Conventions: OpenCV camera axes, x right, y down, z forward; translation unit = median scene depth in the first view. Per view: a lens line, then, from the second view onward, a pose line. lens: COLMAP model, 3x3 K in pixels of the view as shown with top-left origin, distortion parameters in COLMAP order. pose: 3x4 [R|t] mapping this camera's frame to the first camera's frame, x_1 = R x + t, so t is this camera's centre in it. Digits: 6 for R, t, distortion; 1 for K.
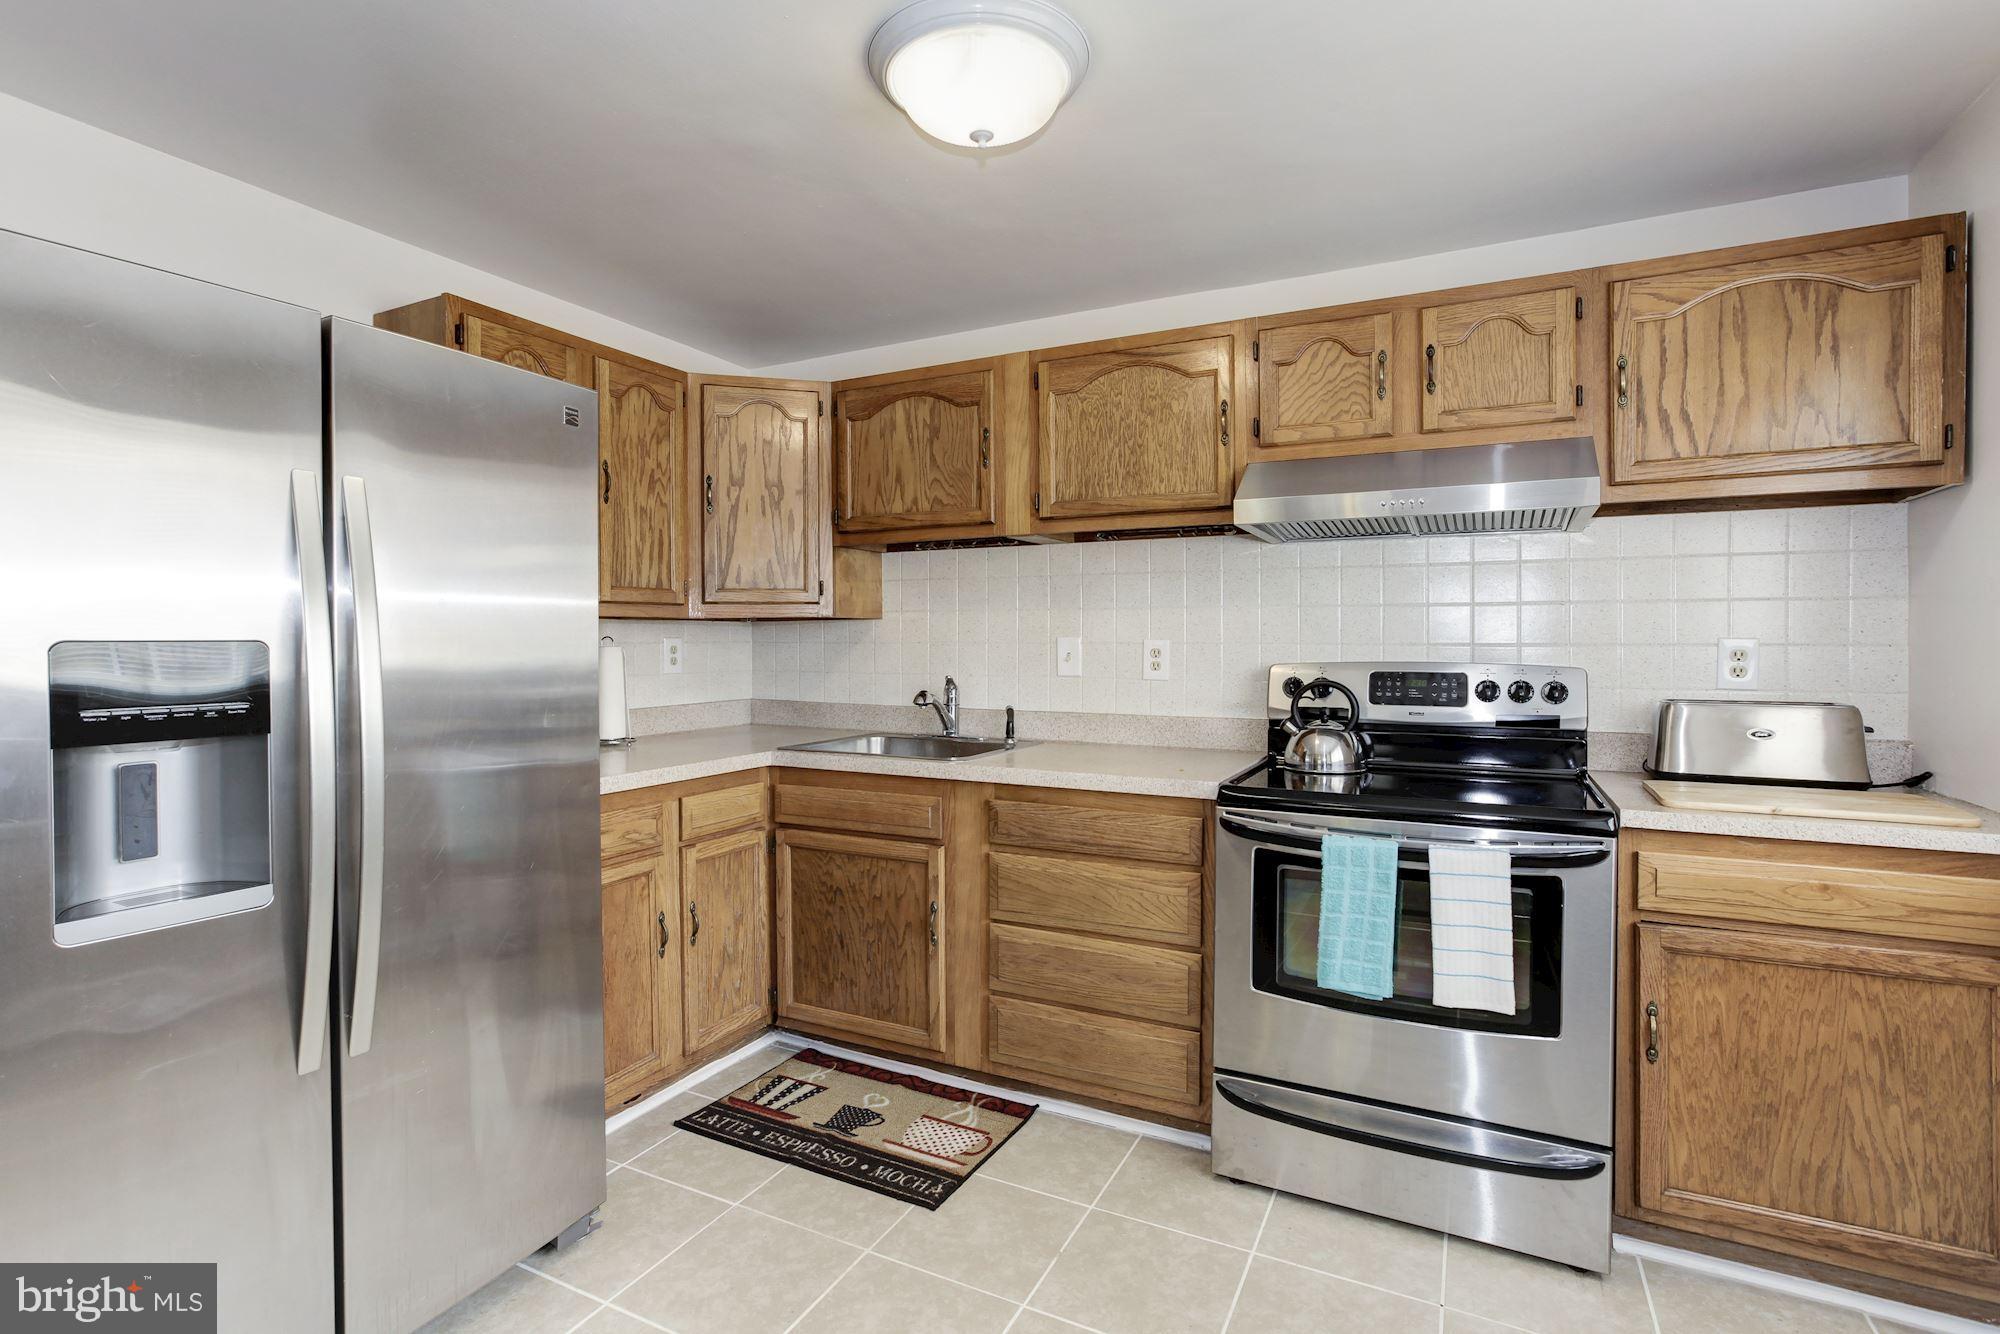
lens RADIAL K [[964.9, 0, 992.4], [0, 964.9, 652.8], [0, 0, 1]] dist [0.005381, 0.006035]
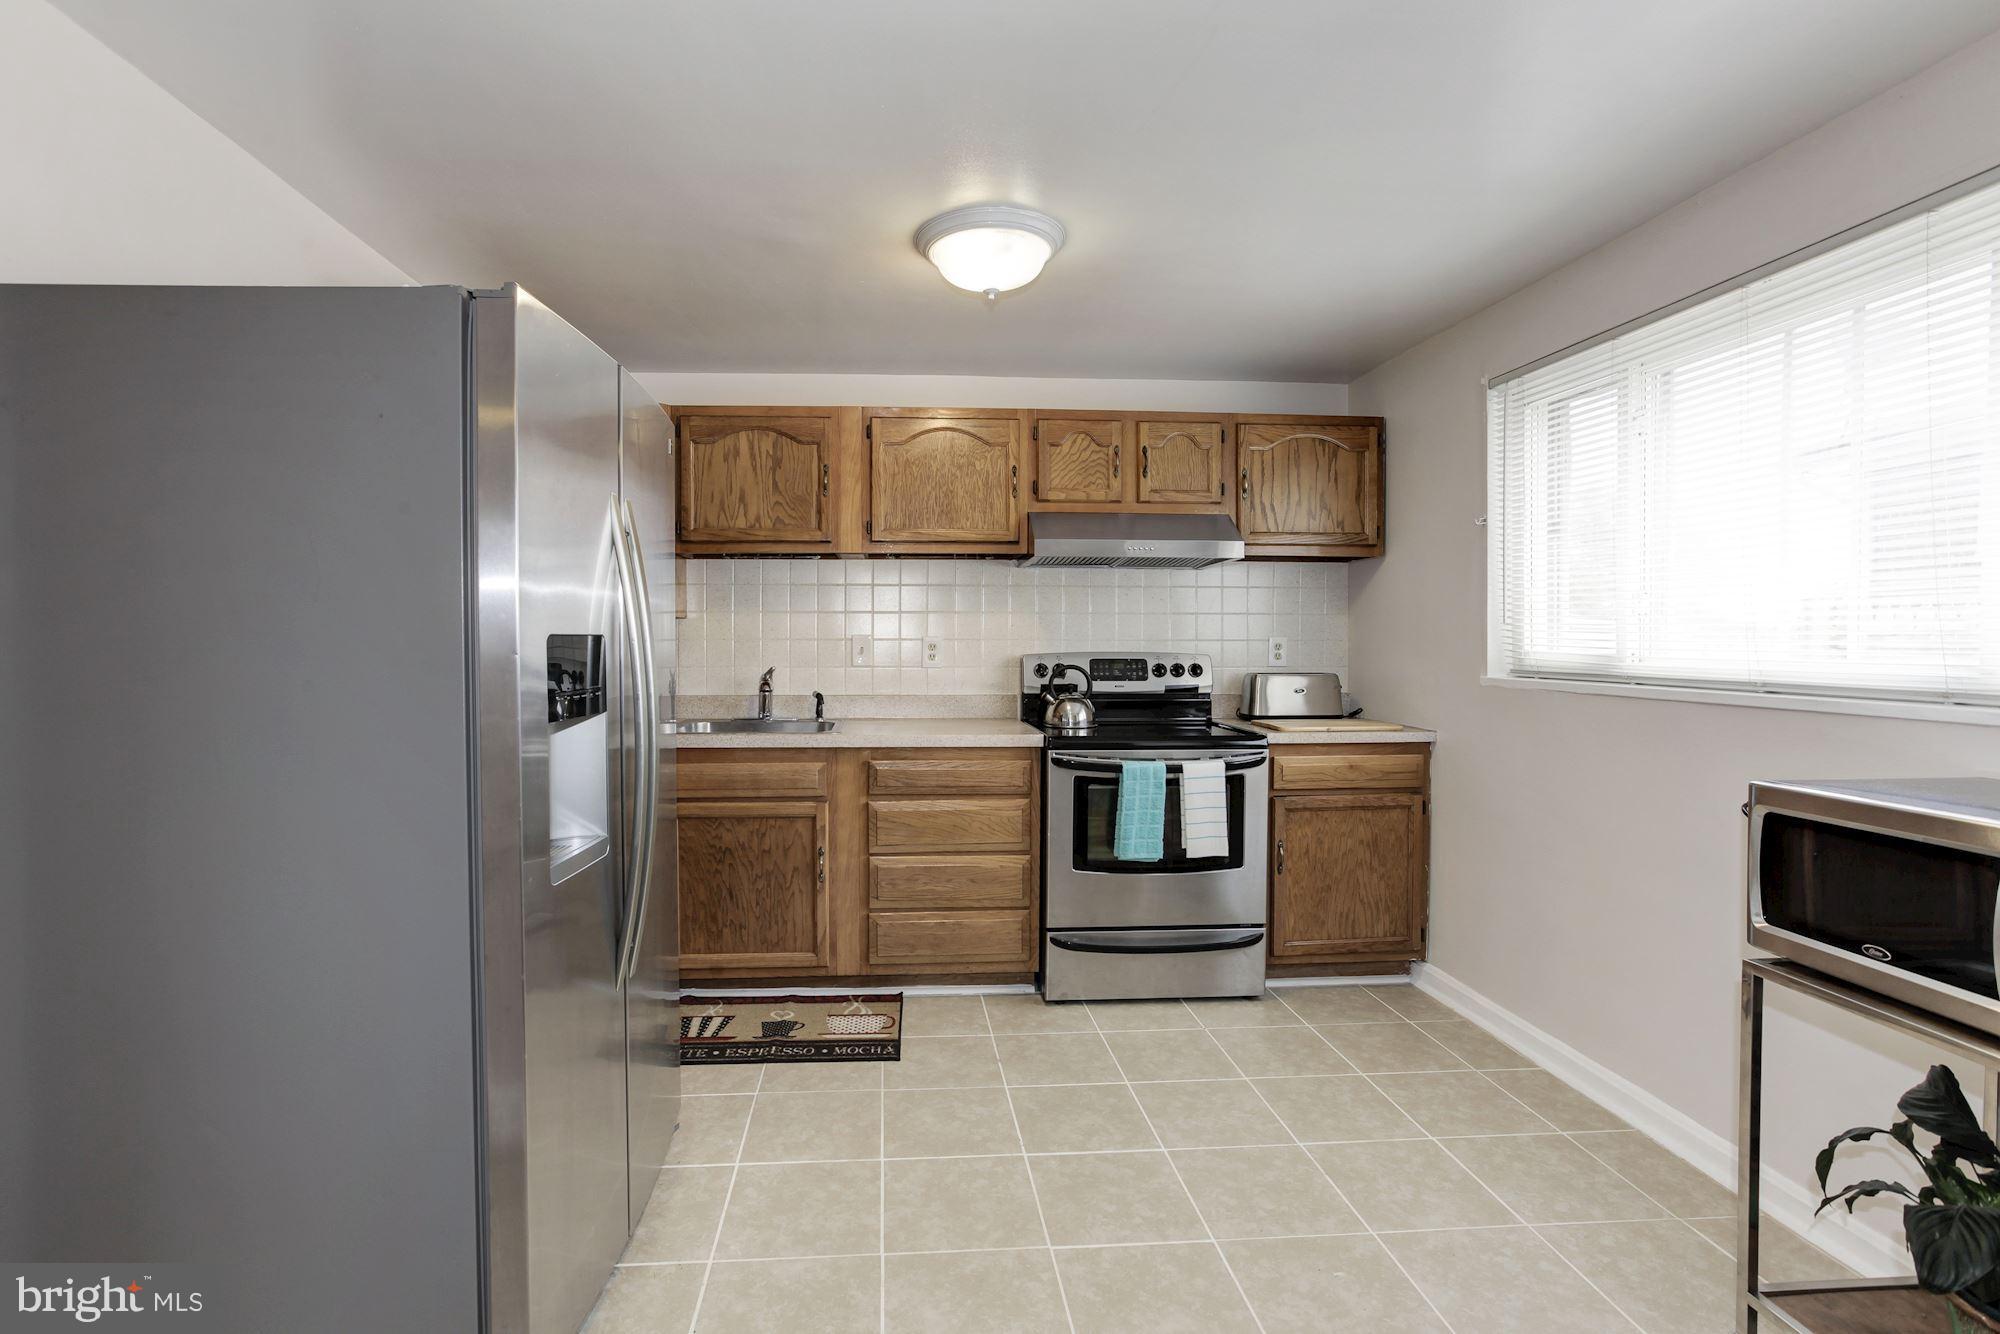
lens RADIAL K [[902.3, 0, 997.0], [0, 902.3, 665.1], [0, 0, 1]] dist [-0.003012, -0.000119]
pose [[0.855233, -0.014198, 0.518049, -0.496445], [0.007487, 0.999859, 0.015043, 0.008406], [-0.518189, -0.008986, 0.855219, -0.114994]]
